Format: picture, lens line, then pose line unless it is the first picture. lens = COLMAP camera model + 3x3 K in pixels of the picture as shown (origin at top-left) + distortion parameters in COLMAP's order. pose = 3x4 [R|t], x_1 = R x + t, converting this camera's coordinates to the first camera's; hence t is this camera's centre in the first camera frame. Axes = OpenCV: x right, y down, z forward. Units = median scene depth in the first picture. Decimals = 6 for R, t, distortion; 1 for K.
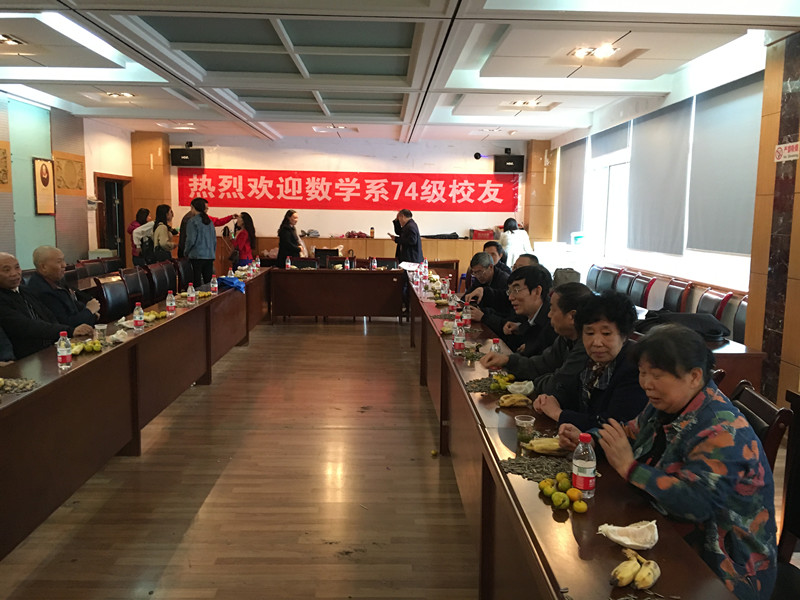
lens RADIAL K [[690.6, 0, 401.6], [0, 690.6, 299.2], [0, 0, 1]] dist [0.061487, -0.064004]
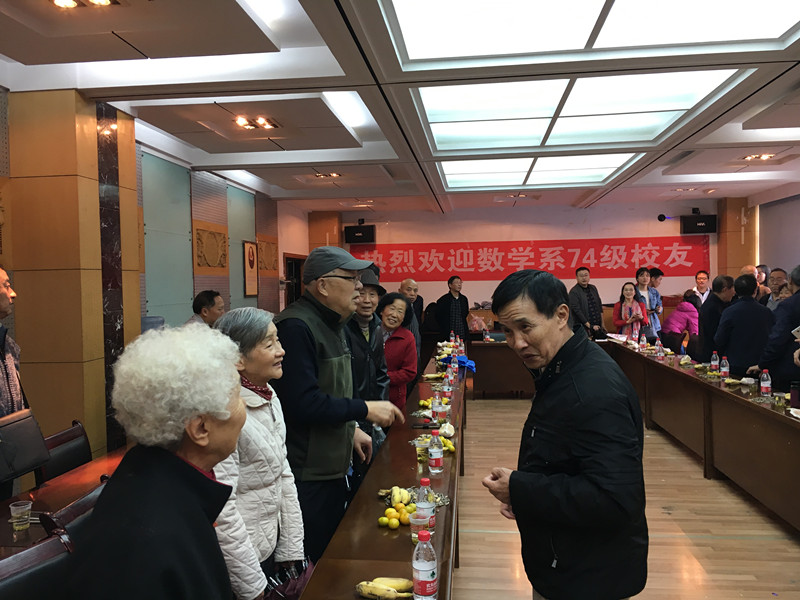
lens RADIAL K [[690.6, 0, 402.0], [0, 690.6, 301.0], [0, 0, 1]] dist [0.061487, -0.064004]
pose [[0.990594, -0.031829, -0.133077, -0.116339], [0.018776, 0.994988, -0.098216, -0.008930], [0.135536, 0.094794, 0.986227, 0.034278]]
